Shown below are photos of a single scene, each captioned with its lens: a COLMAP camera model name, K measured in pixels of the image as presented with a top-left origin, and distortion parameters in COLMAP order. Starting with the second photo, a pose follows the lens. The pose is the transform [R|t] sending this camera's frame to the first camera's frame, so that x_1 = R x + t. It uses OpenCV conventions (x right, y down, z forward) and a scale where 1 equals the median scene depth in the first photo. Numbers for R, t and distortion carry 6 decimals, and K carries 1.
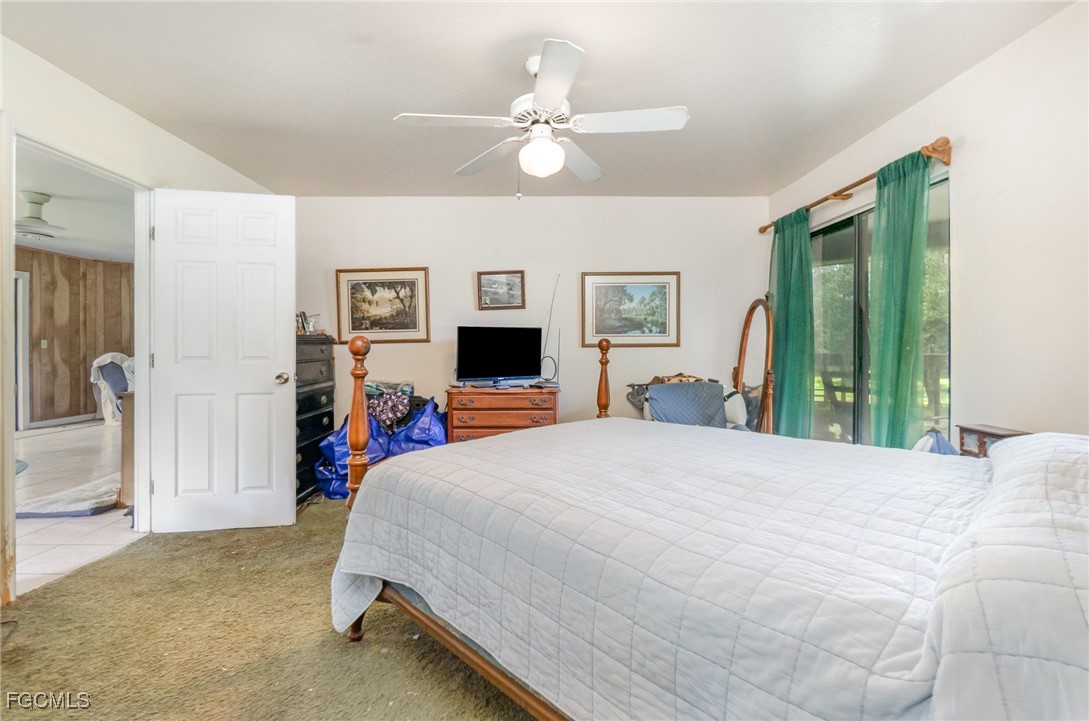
lens RADIAL K [[475.9, 0, 537.3], [0, 475.9, 359.4], [0, 0, 1]] dist [-0.003630, -0.000827]
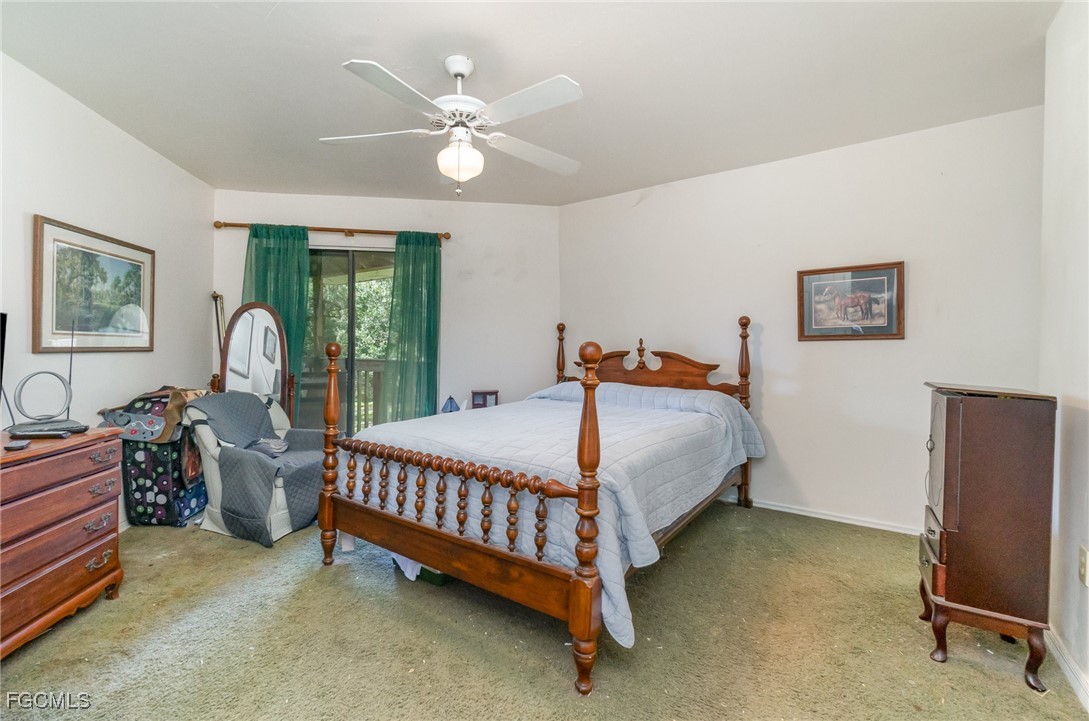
lens RADIAL K [[475.9, 0, 537.3], [0, 475.9, 359.4], [0, 0, 1]] dist [-0.003630, -0.000827]
pose [[-0.156134, -0.019800, 0.987537, -0.529851], [0.026479, 0.999356, 0.024223, -0.016560], [-0.987381, 0.029931, -0.155510, 0.527878]]
